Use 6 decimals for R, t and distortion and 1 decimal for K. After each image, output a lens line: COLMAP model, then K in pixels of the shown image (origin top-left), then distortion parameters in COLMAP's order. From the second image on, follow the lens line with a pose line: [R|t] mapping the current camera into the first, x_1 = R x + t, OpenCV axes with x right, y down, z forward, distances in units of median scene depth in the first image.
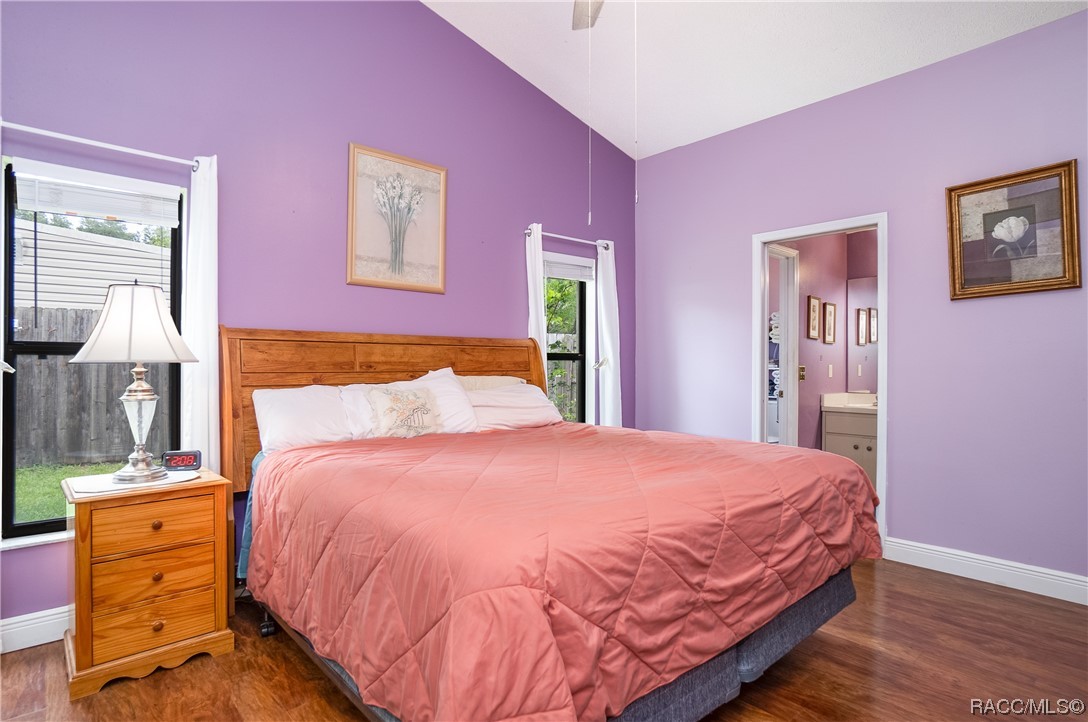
lens RADIAL K [[561.1, 0, 541.6], [0, 561.1, 362.0], [0, 0, 1]] dist [-0.024352, -0.000074]
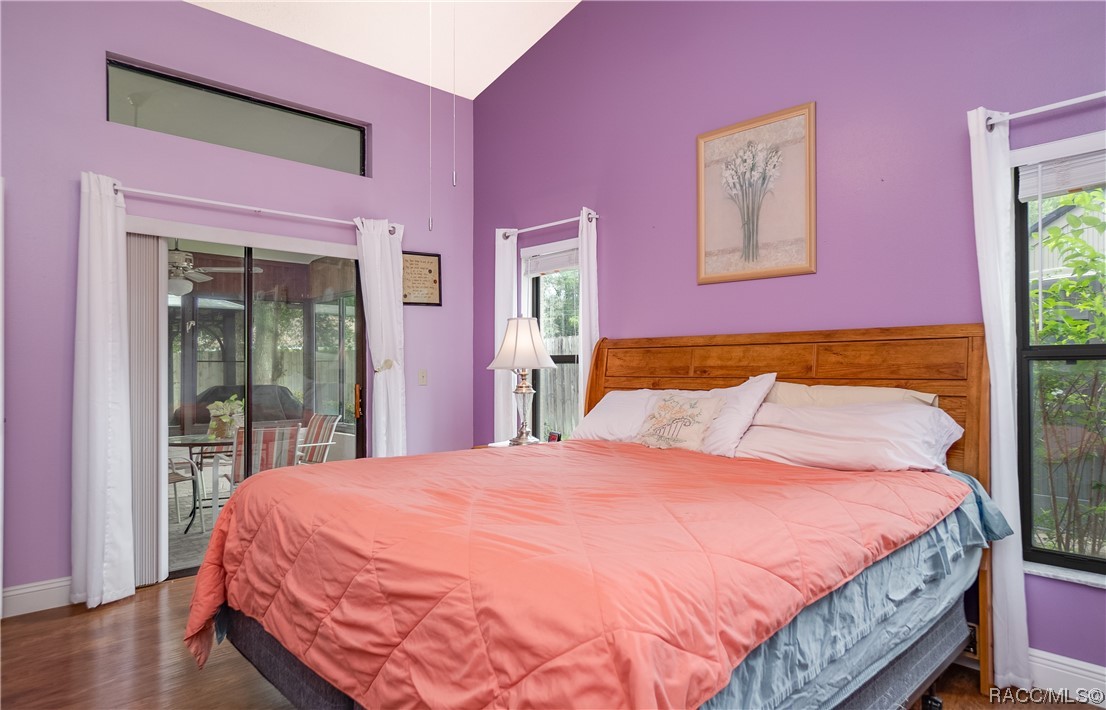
lens RADIAL K [[658.6, 0, 551.1], [0, 658.6, 357.0], [0, 0, 1]] dist [-0.005493, 0.000065]
pose [[0.033123, -0.021241, -0.999226, 0.725726], [0.005806, 0.999761, -0.021060, 0.005324], [0.999434, -0.005104, 0.033238, 0.675520]]
